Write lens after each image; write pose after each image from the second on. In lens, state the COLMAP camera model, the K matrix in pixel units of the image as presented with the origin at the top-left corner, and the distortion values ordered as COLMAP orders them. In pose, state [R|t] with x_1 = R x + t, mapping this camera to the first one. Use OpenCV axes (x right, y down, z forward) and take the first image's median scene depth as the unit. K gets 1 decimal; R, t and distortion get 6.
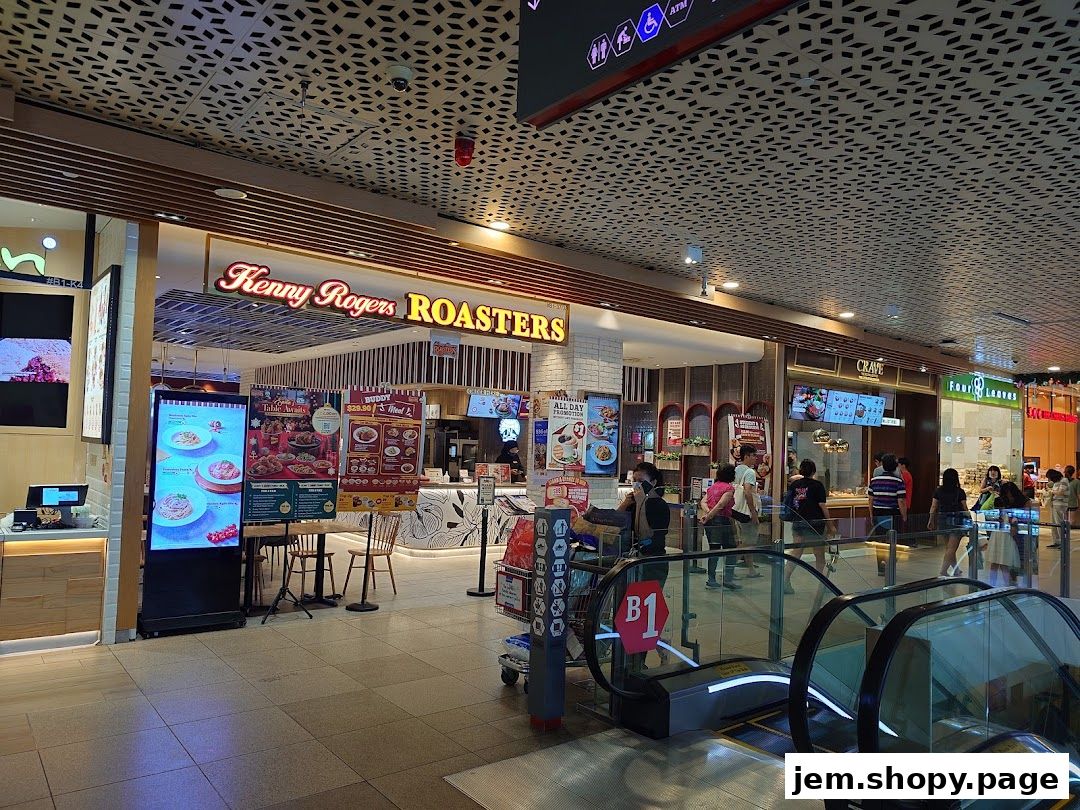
lens RADIAL K [[753.8, 0, 507.6], [0, 753.8, 427.5], [0, 0, 1]] dist [0.087214, -0.046900]
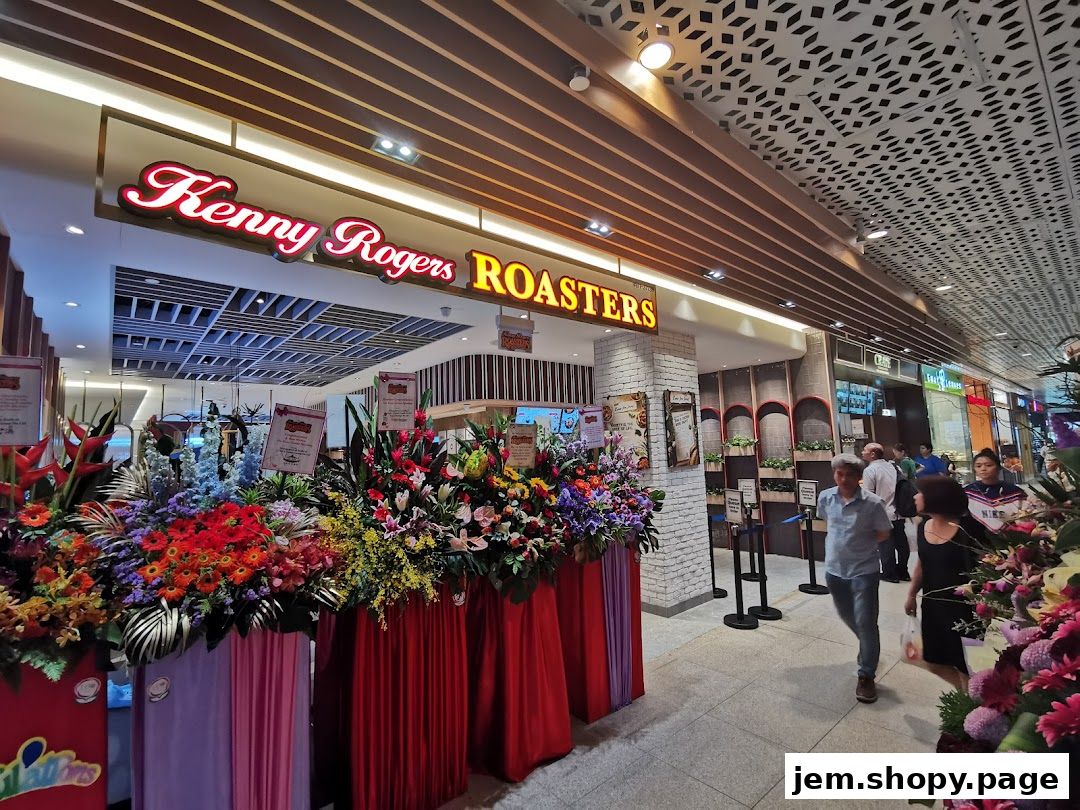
lens RADIAL K [[494.8, 0, 535.7], [0, 494.8, 401.1], [0, 0, 1]] dist [0.024741, 0.001954]
pose [[0.994894, -0.067968, 0.074604, -0.110204], [0.074179, 0.993709, -0.083907, -0.000087], [-0.068432, 0.089012, 0.993677, 0.534112]]
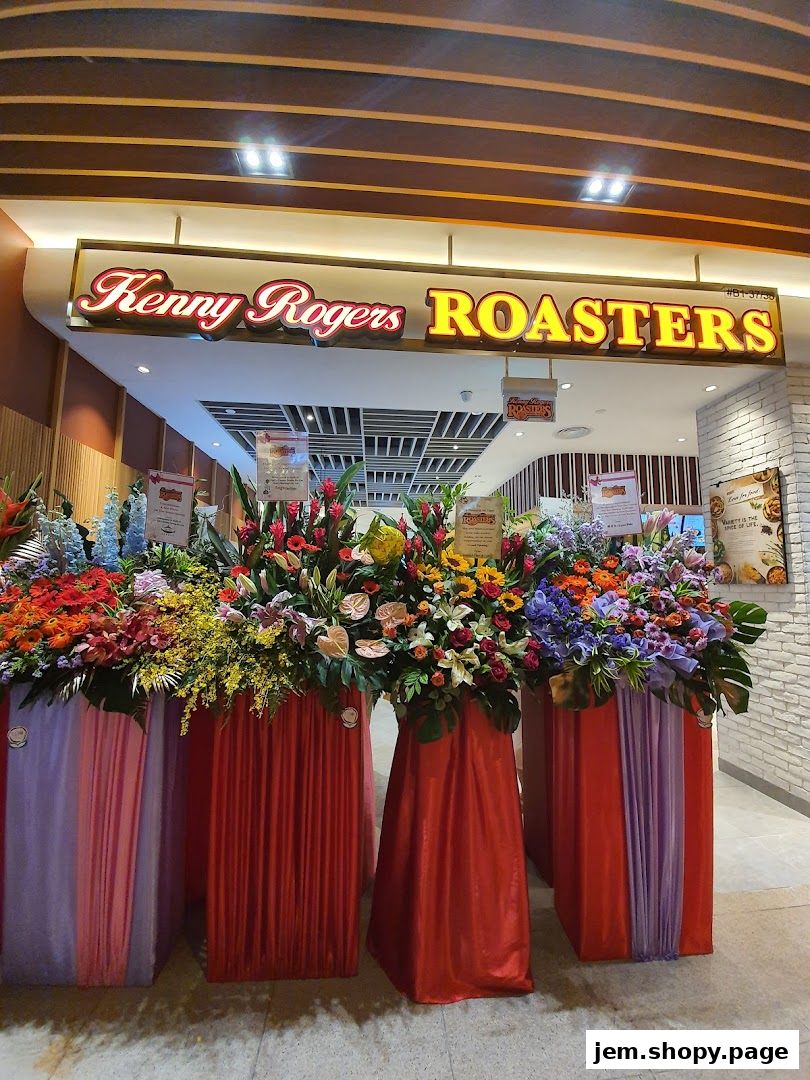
lens RADIAL K [[429.9, 0, 407.5], [0, 429.9, 536.4], [0, 0, 1]] dist [0.000996, -0.001179]
pose [[0.852129, -0.091854, -0.515208, 0.001245], [0.038607, 0.992827, -0.113152, 0.034057], [0.521906, 0.076529, 0.849563, 0.704211]]
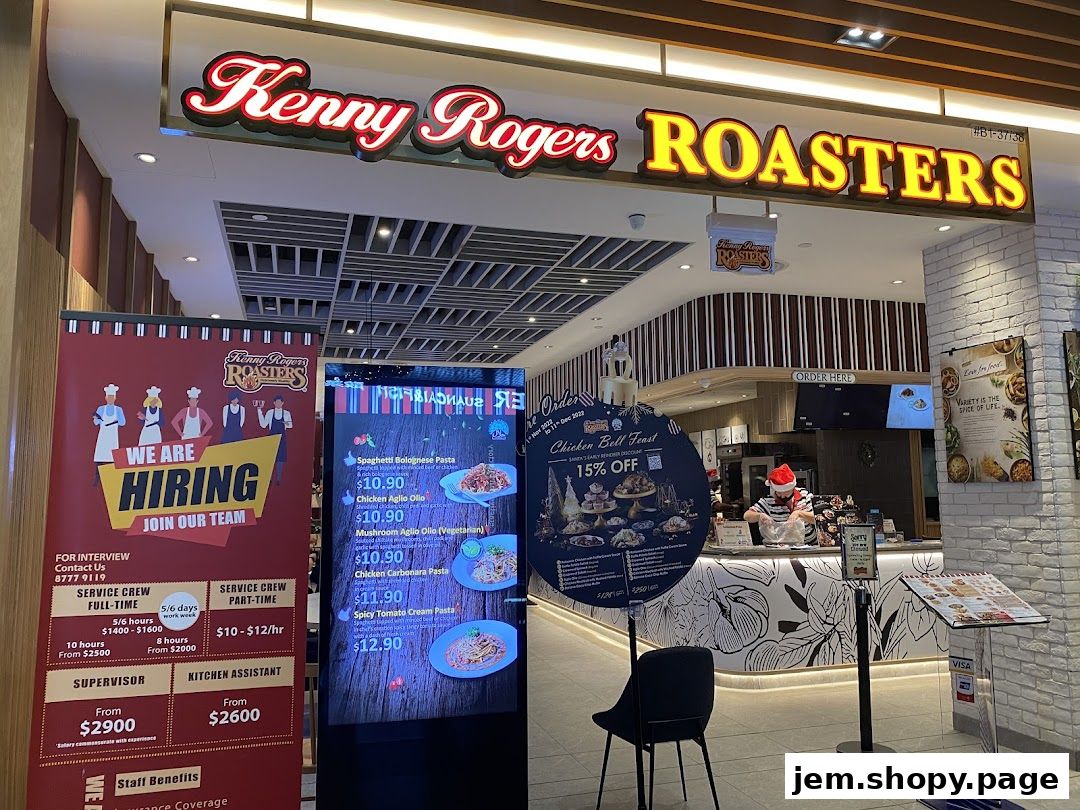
lens RADIAL K [[819.1, 0, 545.7], [0, 819.1, 393.4], [0, 0, 1]] dist [0.032626, -0.013820]
pose [[0.942904, -0.091618, -0.320216, -0.046105], [0.058013, 0.991903, -0.112974, 0.029989], [0.327973, 0.087947, 0.940584, 0.528639]]
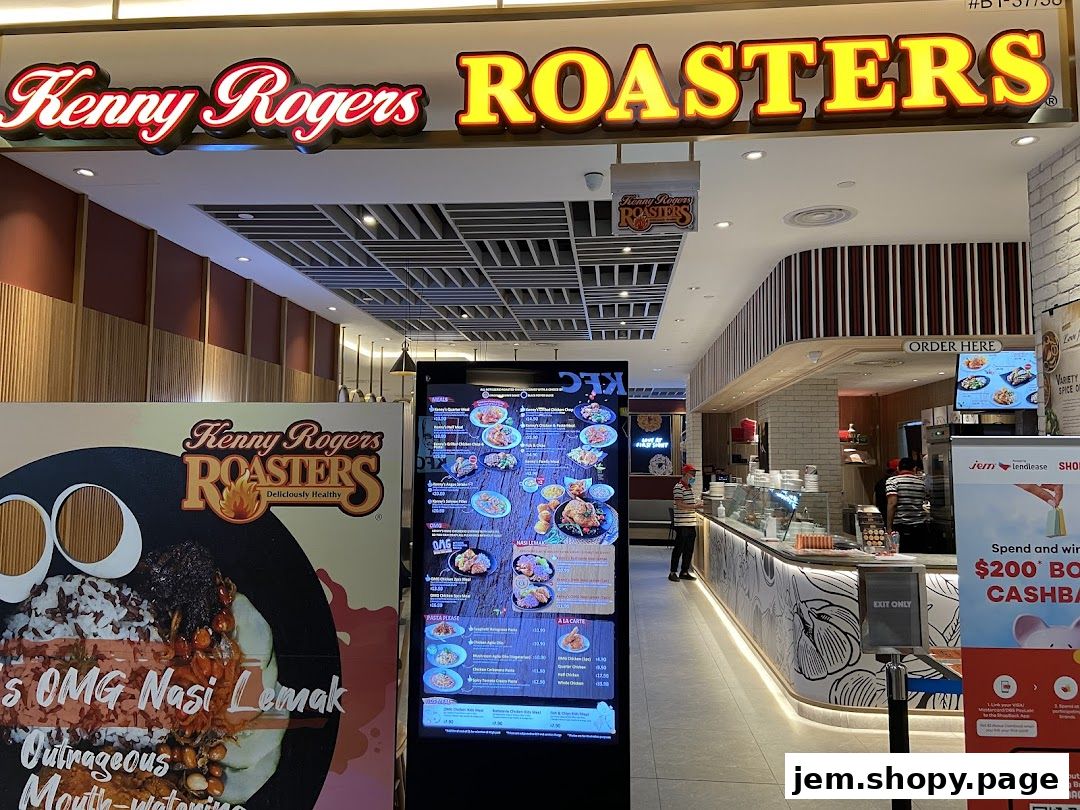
lens RADIAL K [[819.1, 0, 541.7], [0, 819.1, 396.8], [0, 0, 1]] dist [0.032626, -0.013820]
pose [[0.750861, -0.089022, -0.654433, 0.139951], [0.036555, 0.994957, -0.093402, 0.025253], [0.659448, 0.046209, 0.750329, 0.698834]]
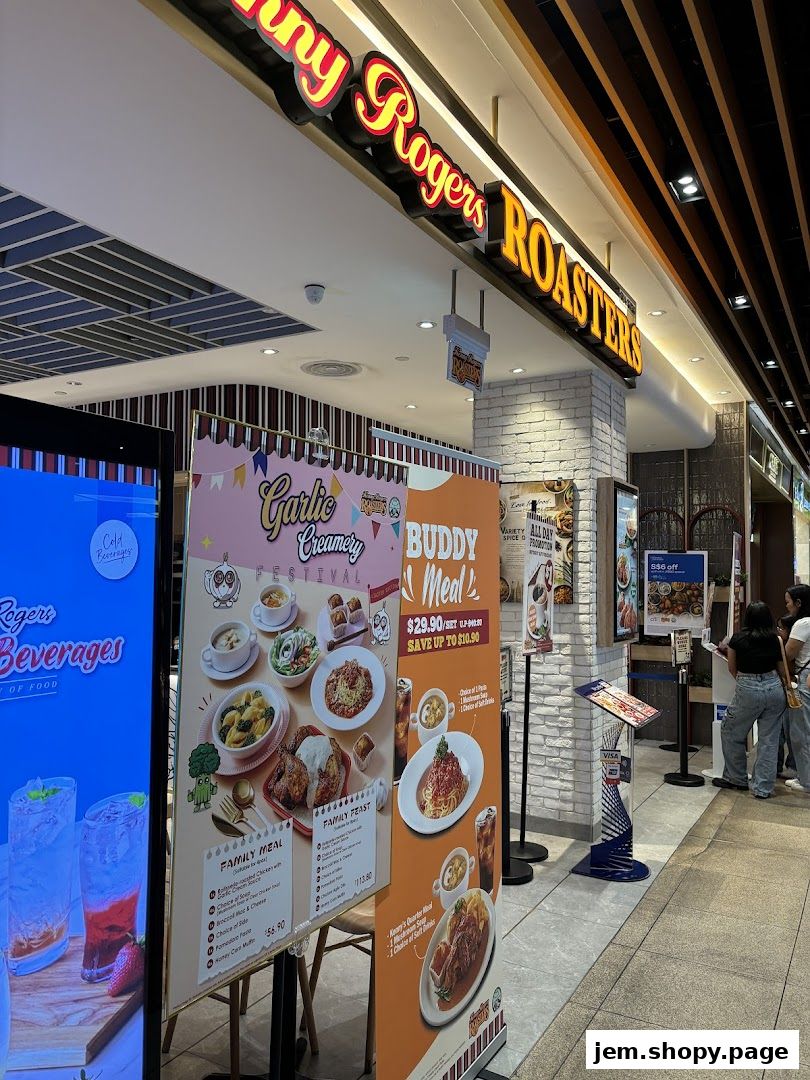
lens RADIAL K [[819.1, 0, 400.5], [0, 819.1, 542.4], [0, 0, 1]] dist [0.032626, -0.013820]
pose [[0.914140, -0.016227, 0.405074, -0.320296], [0.020792, 0.999760, -0.006871, -0.004423], [-0.404865, 0.014703, 0.914258, 0.631994]]
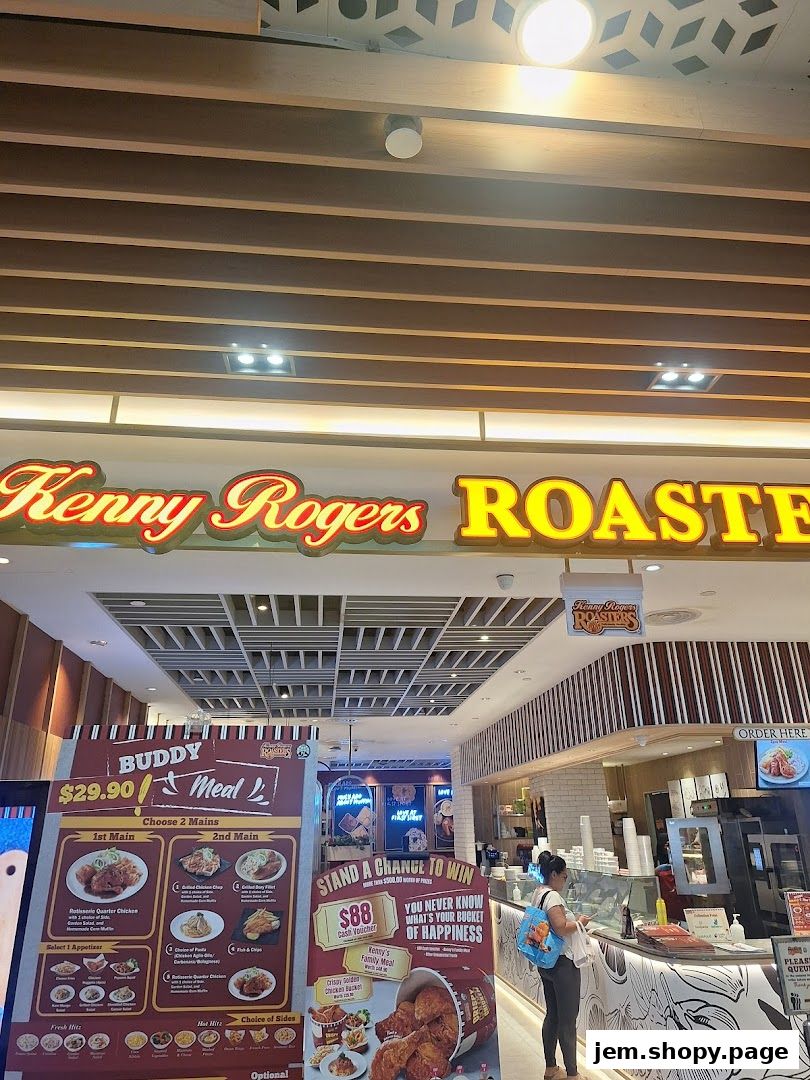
lens RADIAL K [[753.8, 0, 411.9], [0, 753.8, 547.4], [0, 0, 1]] dist [0.087214, -0.046900]
pose [[0.866998, -0.229640, -0.442245, 0.018211], [0.069075, 0.934302, -0.349726, -0.002001], [0.493502, 0.272664, 0.825900, 0.630937]]
